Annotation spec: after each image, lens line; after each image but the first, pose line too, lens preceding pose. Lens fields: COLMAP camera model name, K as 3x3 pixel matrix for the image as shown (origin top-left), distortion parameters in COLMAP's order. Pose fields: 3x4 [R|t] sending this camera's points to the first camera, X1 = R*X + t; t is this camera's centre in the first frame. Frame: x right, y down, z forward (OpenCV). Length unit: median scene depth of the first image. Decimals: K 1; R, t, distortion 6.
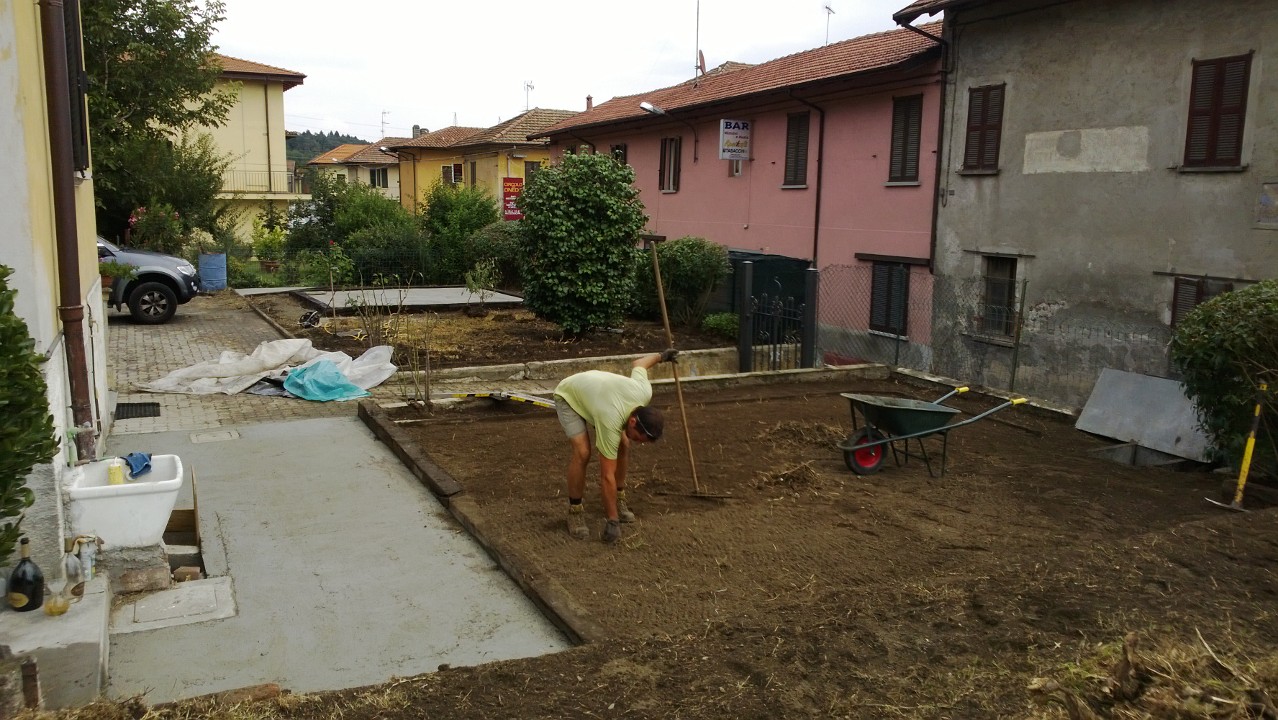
lens RADIAL K [[997.0, 0, 612.7], [0, 997.0, 341.6], [0, 0, 1]] dist [0.121283, -0.275246]
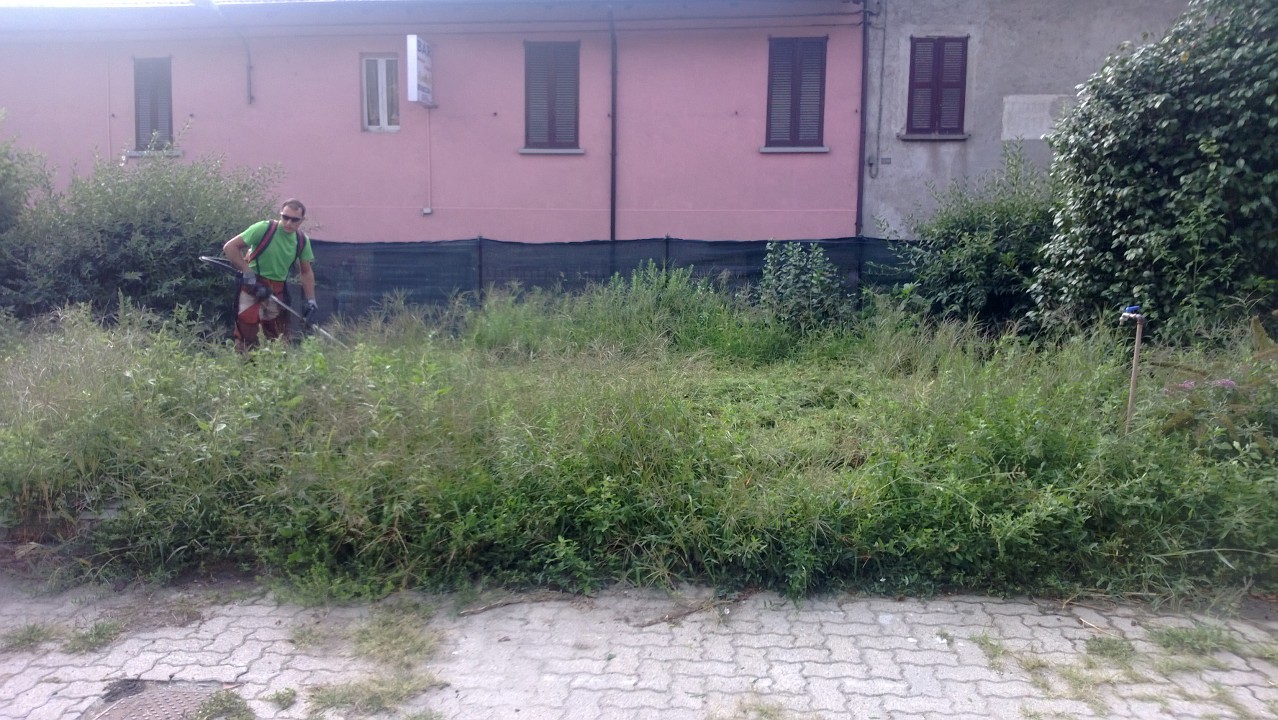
lens RADIAL K [[949.5, 0, 603.5], [0, 949.5, 365.0], [0, 0, 1]] dist [0.119249, -0.227209]
pose [[0.469026, -0.138692, 0.872227, -0.550327], [0.121114, 0.988363, 0.092032, -0.090258], [-0.874841, 0.062474, 0.480365, 0.918348]]
